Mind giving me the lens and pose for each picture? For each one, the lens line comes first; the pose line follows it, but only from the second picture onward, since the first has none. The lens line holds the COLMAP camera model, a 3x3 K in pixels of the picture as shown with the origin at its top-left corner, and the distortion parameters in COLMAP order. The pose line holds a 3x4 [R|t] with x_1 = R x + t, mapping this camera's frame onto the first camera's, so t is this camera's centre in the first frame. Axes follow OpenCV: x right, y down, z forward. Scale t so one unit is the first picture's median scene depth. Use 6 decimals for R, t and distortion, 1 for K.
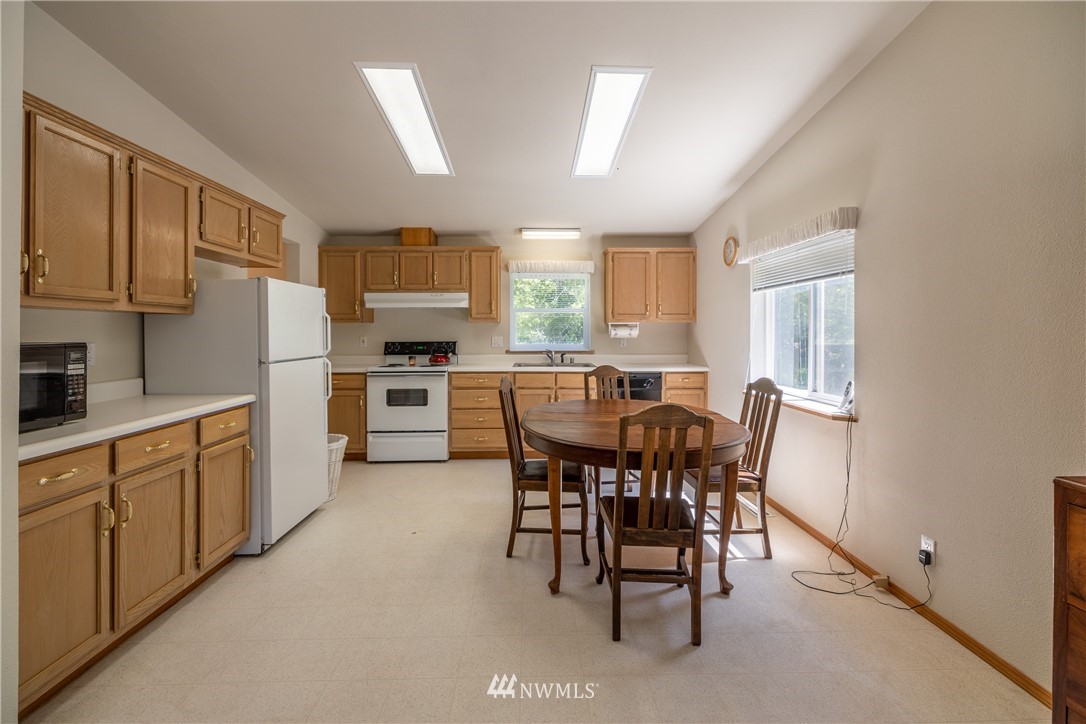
lens RADIAL K [[464.6, 0, 543.1], [0, 464.6, 332.0], [0, 0, 1]] dist [-0.002096, 0.000572]
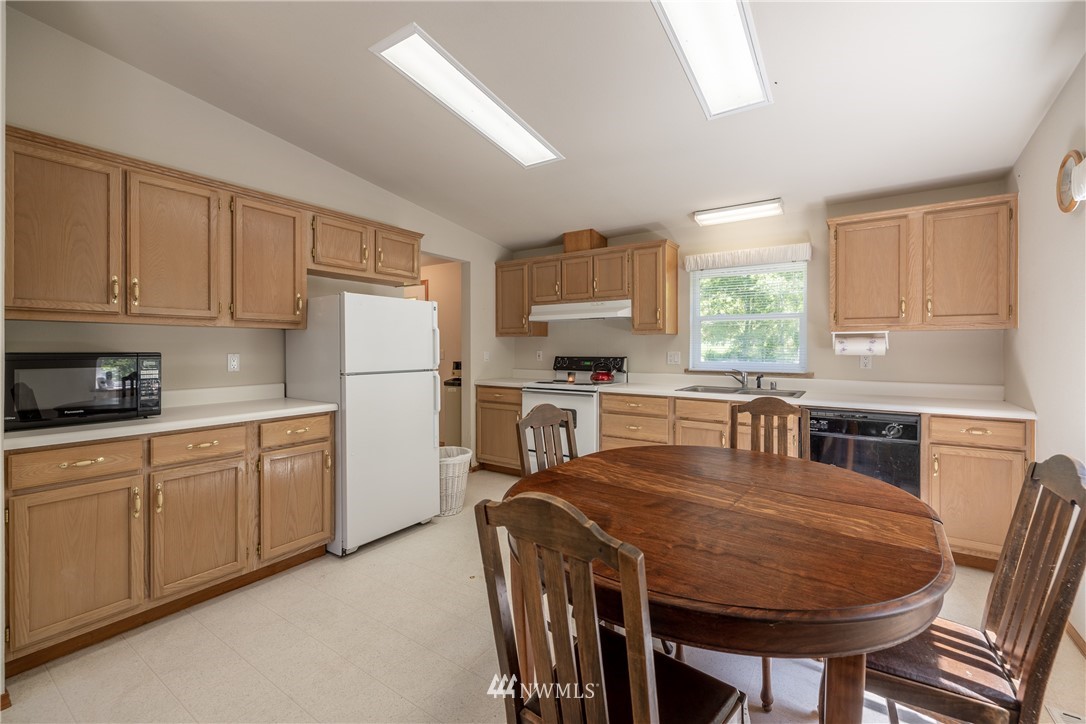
lens RADIAL K [[464.6, 0, 512.6], [0, 464.6, 348.1], [0, 0, 1]] dist [-0.002096, 0.000572]
pose [[0.807093, 0.003545, -0.590414, 0.176309], [-0.002078, 0.999993, 0.003165, 0.001825], [0.590421, -0.001327, 0.807094, 0.209043]]
